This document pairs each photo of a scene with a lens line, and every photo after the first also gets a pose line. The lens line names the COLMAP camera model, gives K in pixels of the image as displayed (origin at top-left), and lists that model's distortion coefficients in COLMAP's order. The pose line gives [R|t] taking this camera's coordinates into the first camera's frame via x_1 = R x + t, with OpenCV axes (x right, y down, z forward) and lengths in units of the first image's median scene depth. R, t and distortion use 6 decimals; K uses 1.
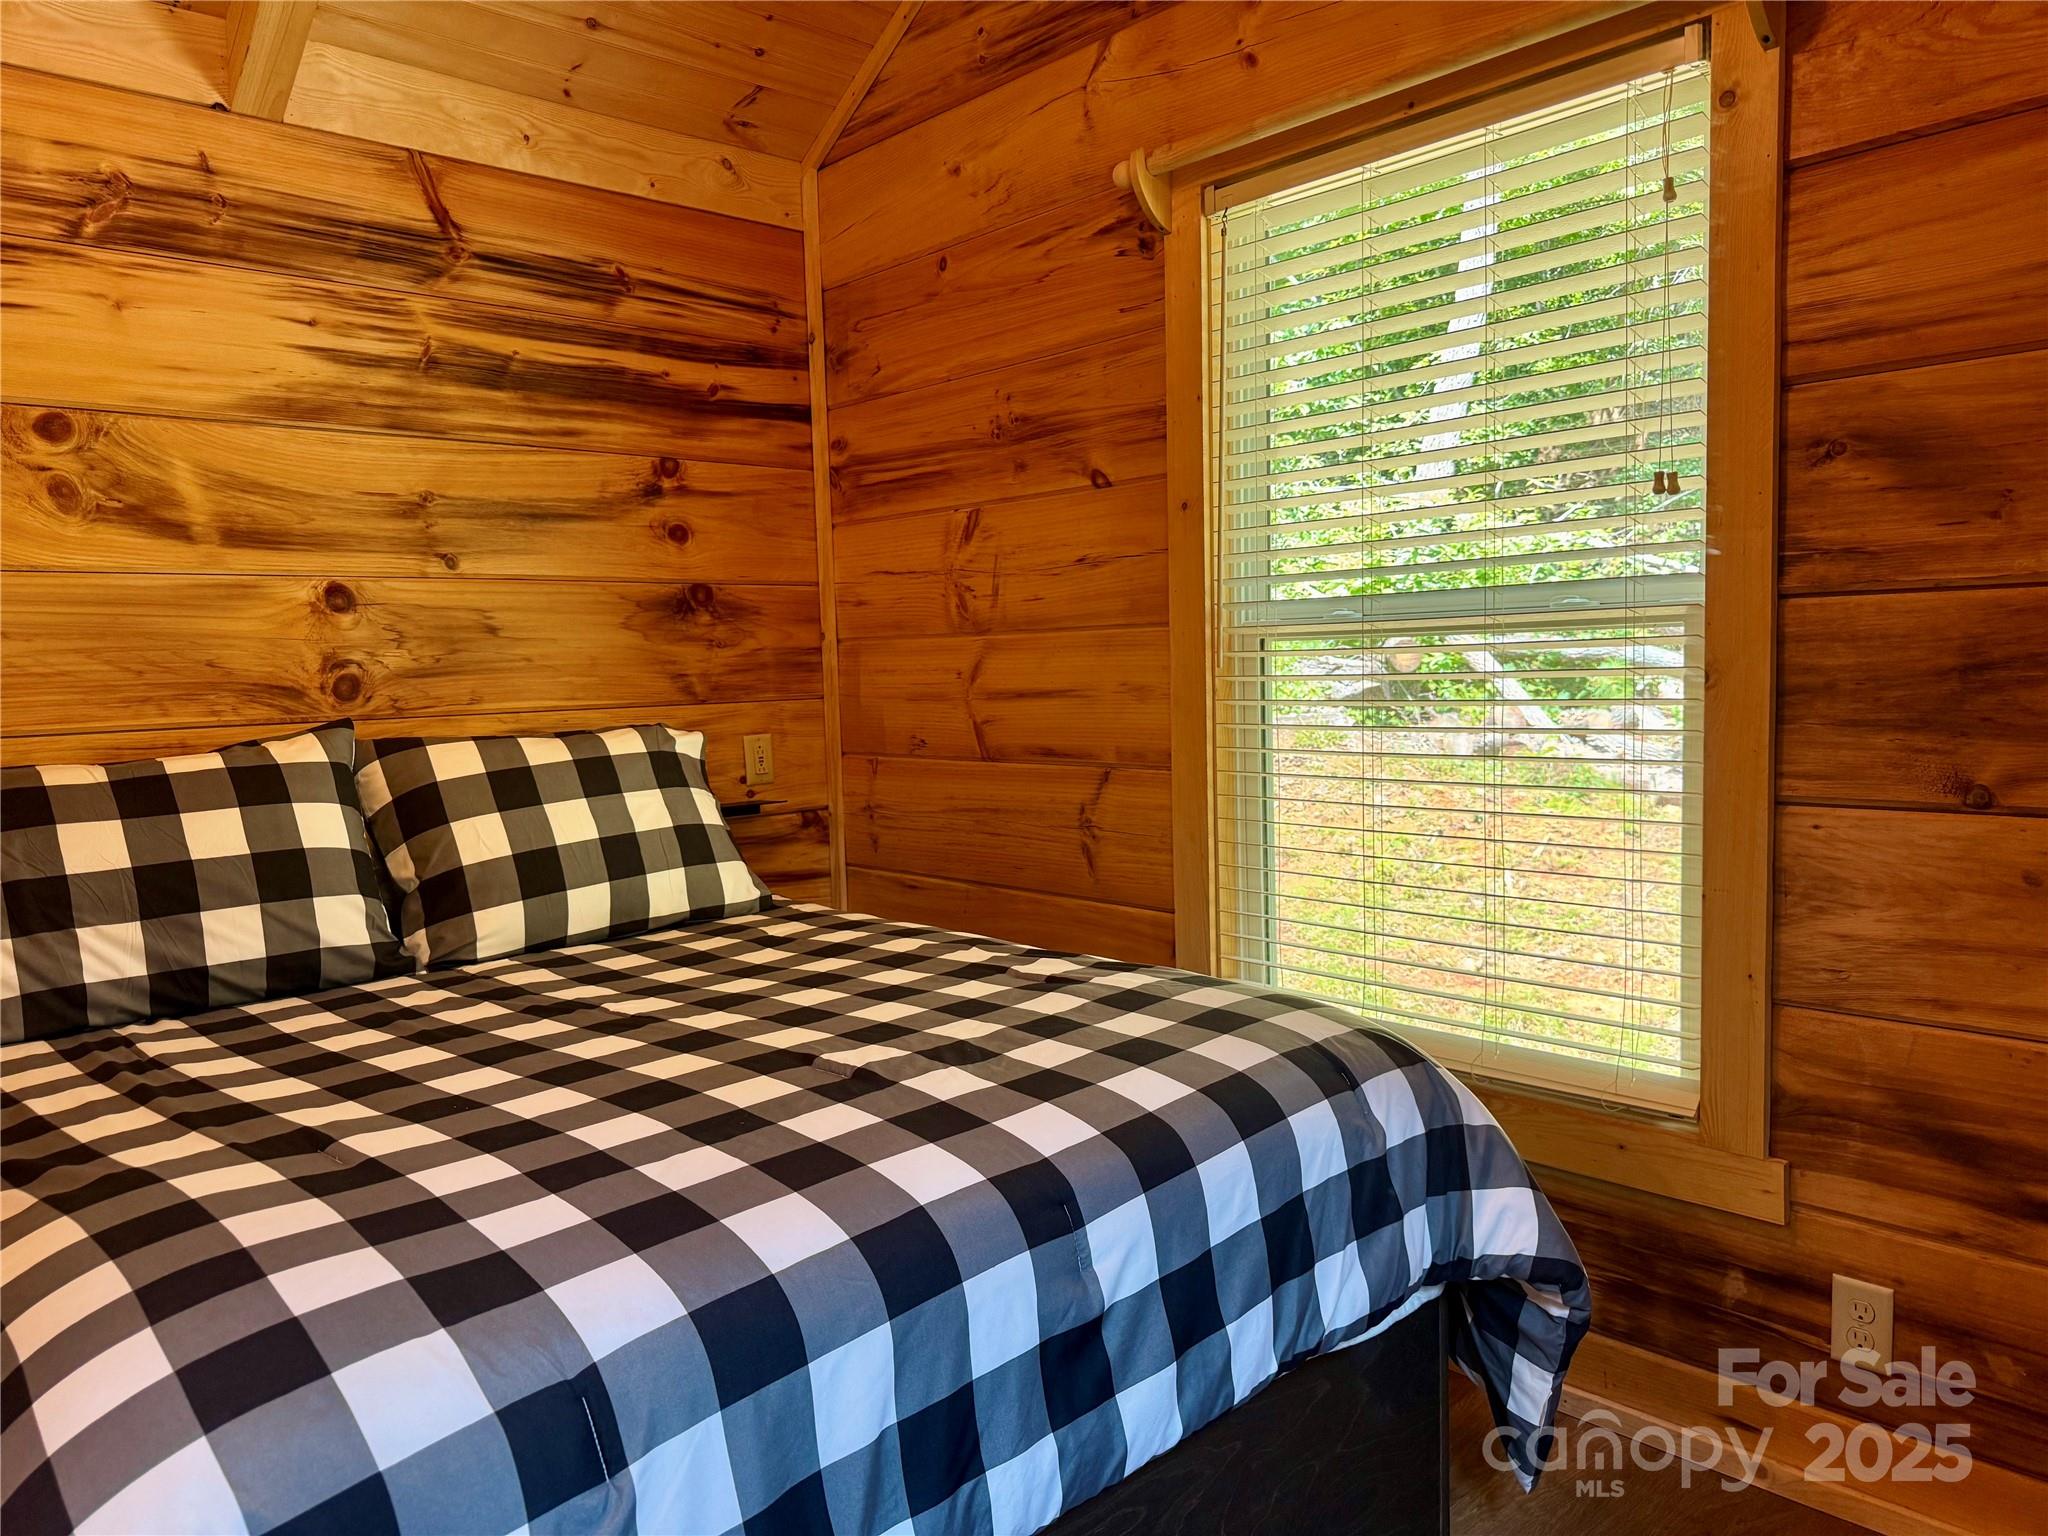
lens RADIAL K [[1440.3, 0, 1024.4], [0, 1440.3, 769.3], [0, 0, 1]] dist [-0.011478, -0.007404]
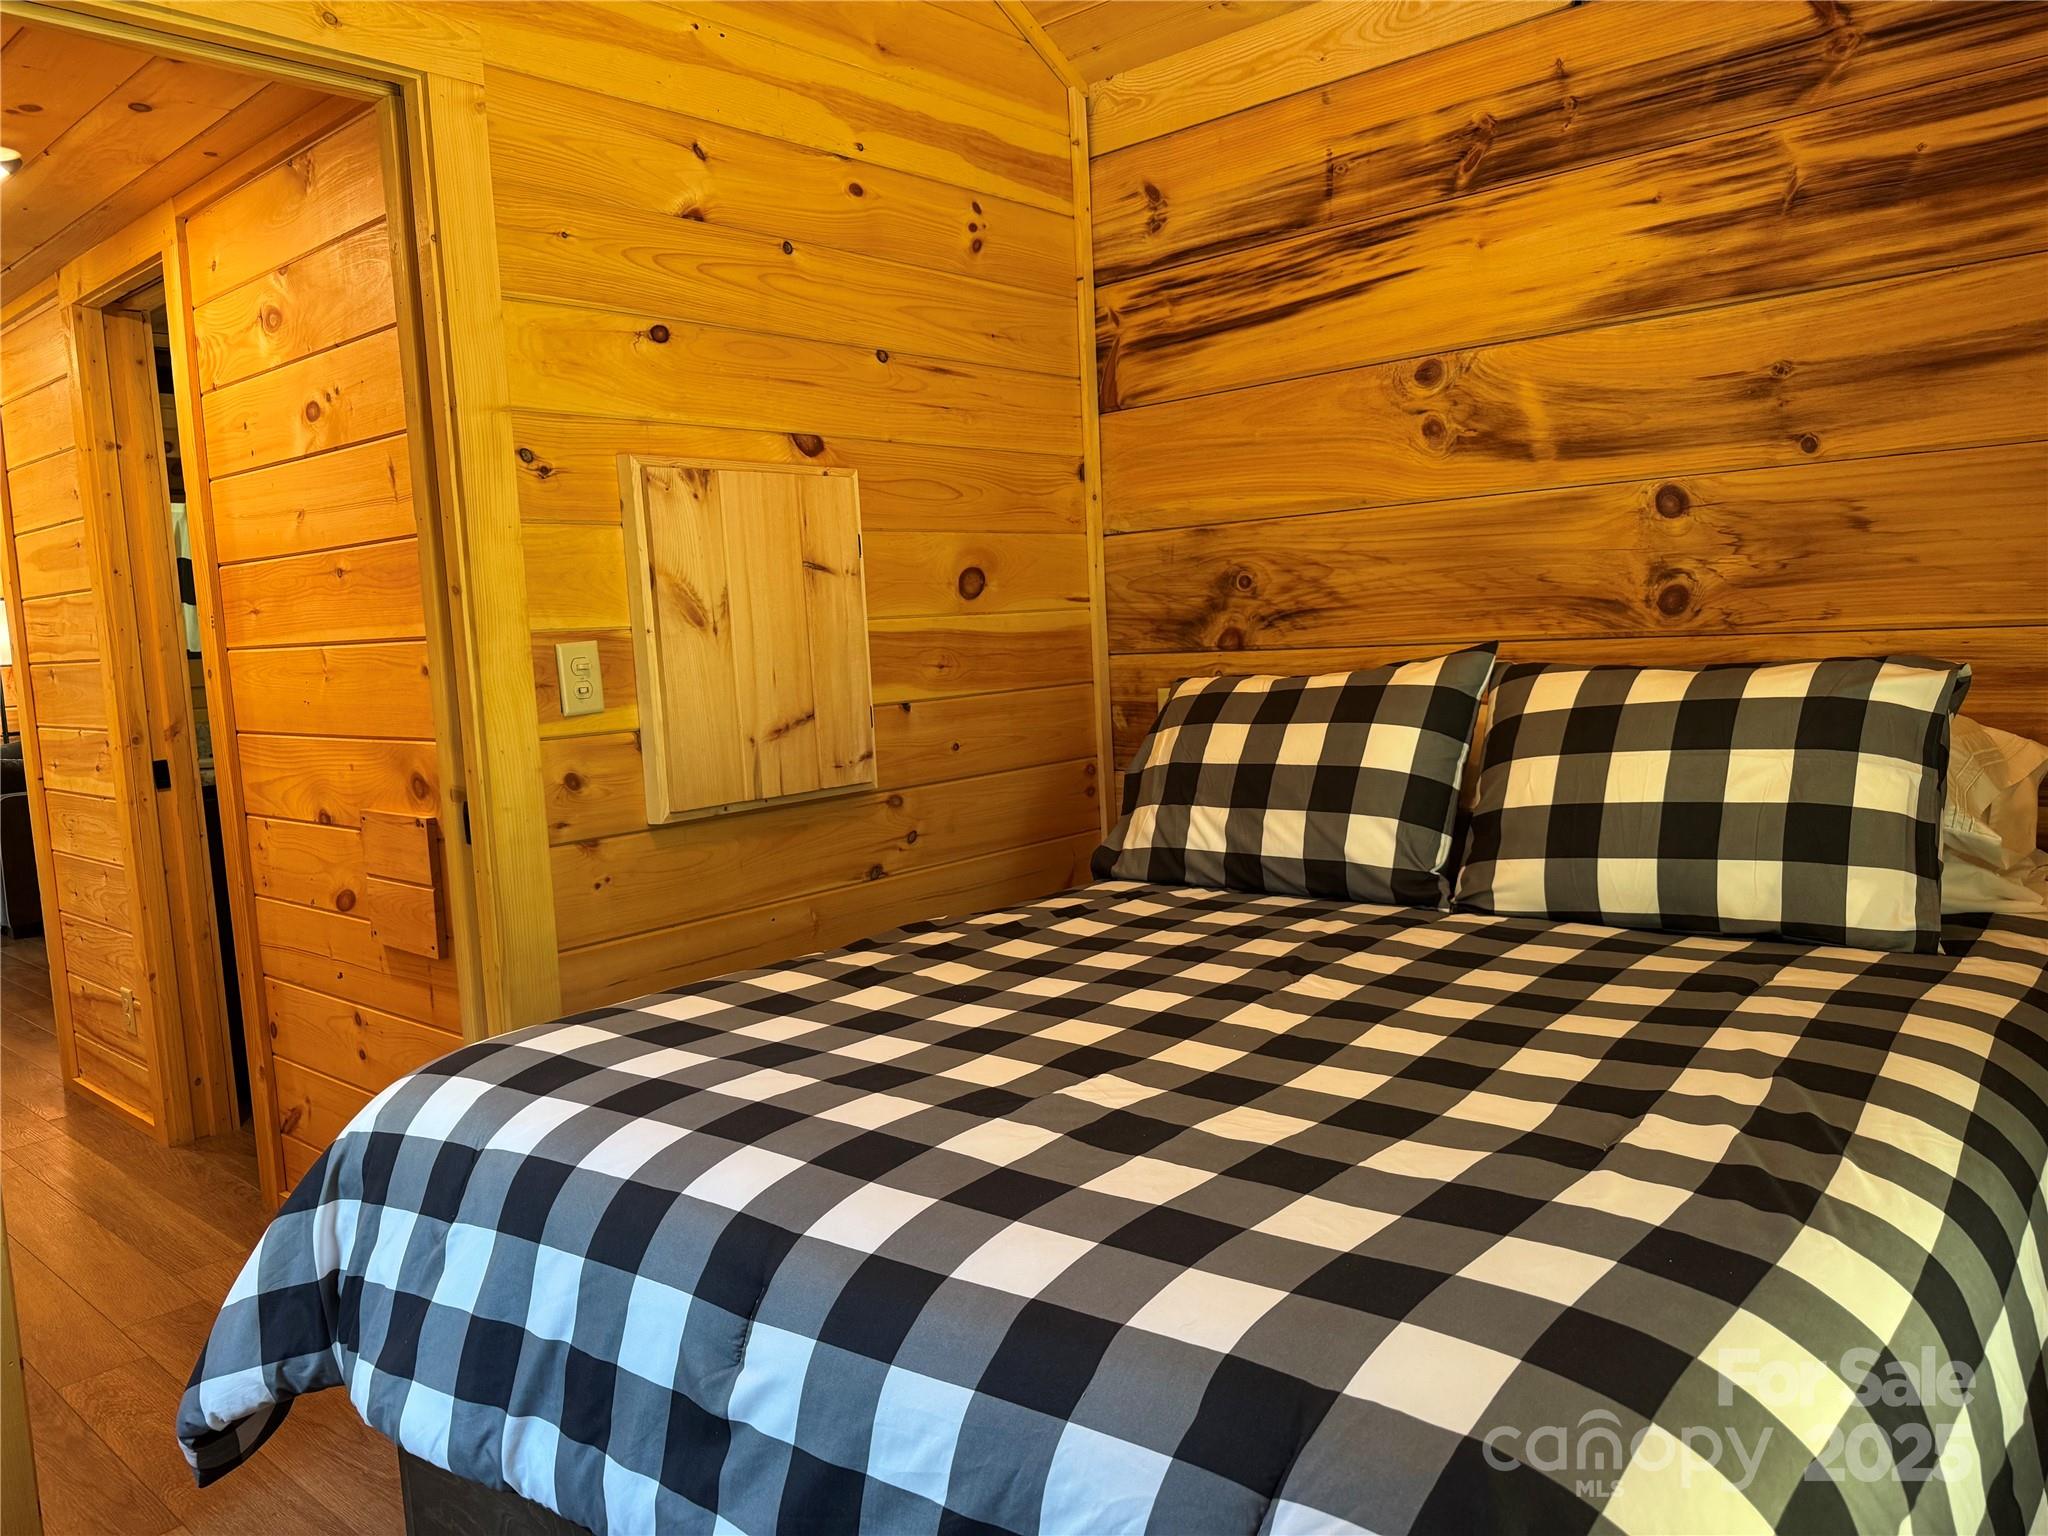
lens RADIAL K [[1440.3, 0, 1024.6], [0, 1440.3, 767.5], [0, 0, 1]] dist [-0.011478, -0.007404]
pose [[0.093693, 0.122987, -0.987976, 0.414341], [-0.025739, 0.992308, 0.121086, -0.052760], [0.995268, 0.014085, 0.096138, 0.520011]]
